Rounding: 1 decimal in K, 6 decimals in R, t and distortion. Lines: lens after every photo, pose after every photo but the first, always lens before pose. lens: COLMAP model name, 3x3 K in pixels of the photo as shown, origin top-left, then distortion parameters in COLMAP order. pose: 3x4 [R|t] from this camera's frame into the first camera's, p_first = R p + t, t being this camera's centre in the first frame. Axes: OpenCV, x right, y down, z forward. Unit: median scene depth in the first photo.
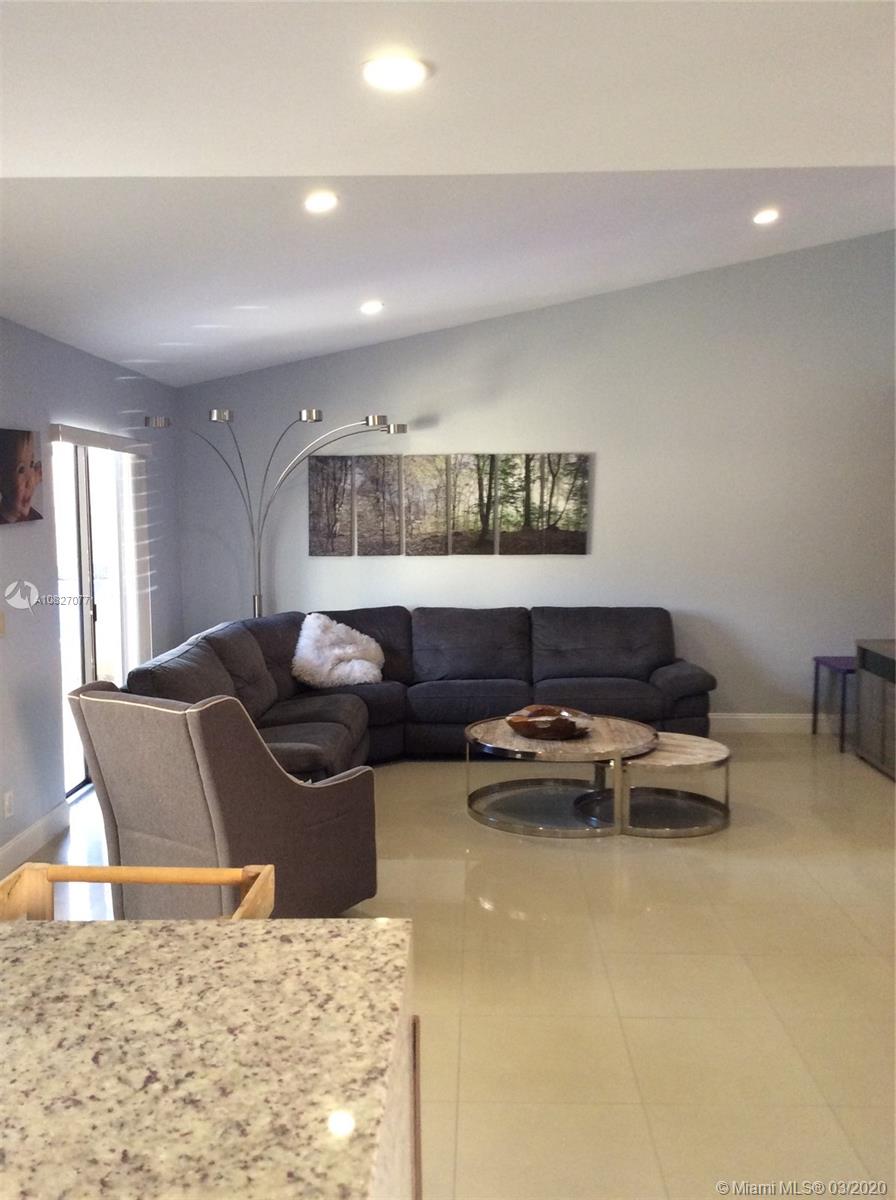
lens RADIAL K [[1091.9, 0, 453.5], [0, 1091.9, 594.7], [0, 0, 1]] dist [0.118262, -0.211141]
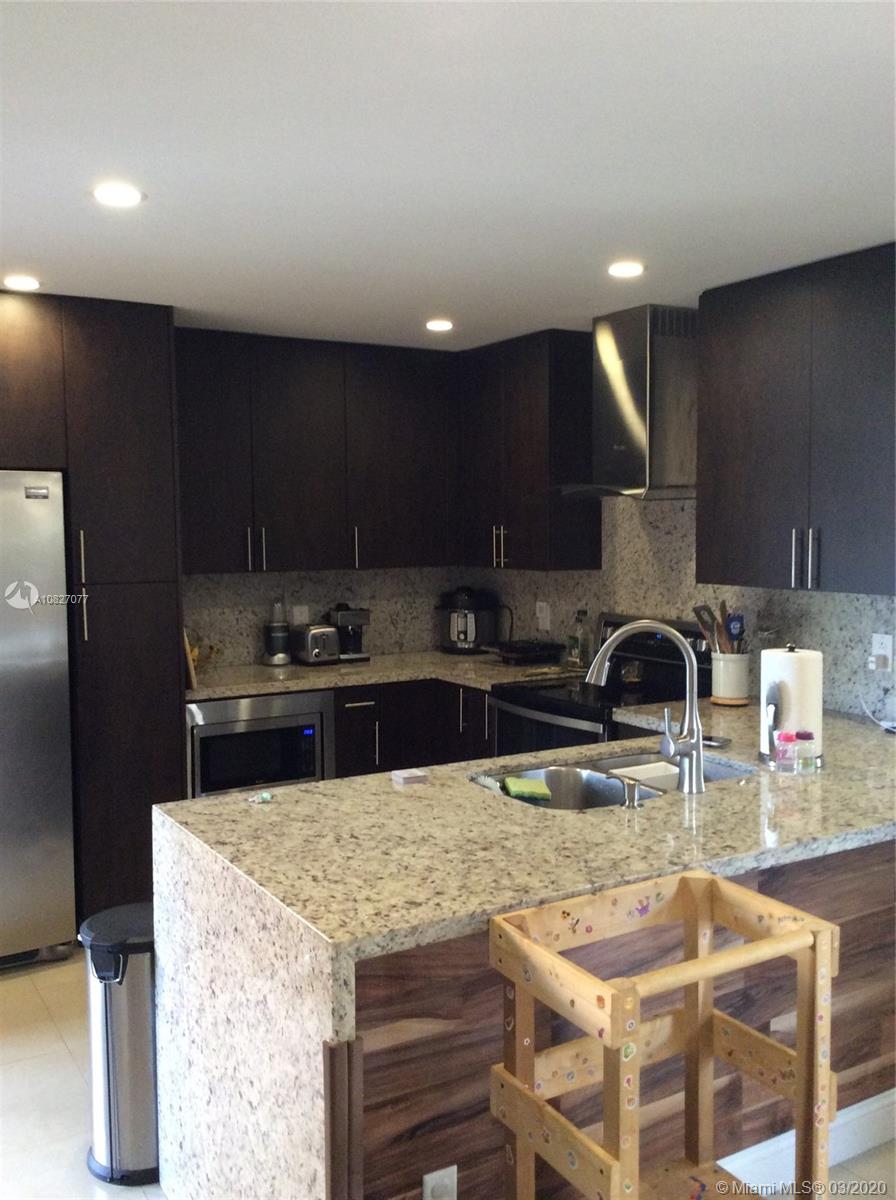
lens RADIAL K [[1087.8, 0, 452.2], [0, 1087.8, 592.8], [0, 0, 1]] dist [0.143081, -0.265146]
pose [[-0.843685, 0.045372, -0.534918, 0.411995], [-0.036529, 0.989261, 0.141524, -0.163725], [0.535594, 0.138942, -0.832967, 1.986109]]
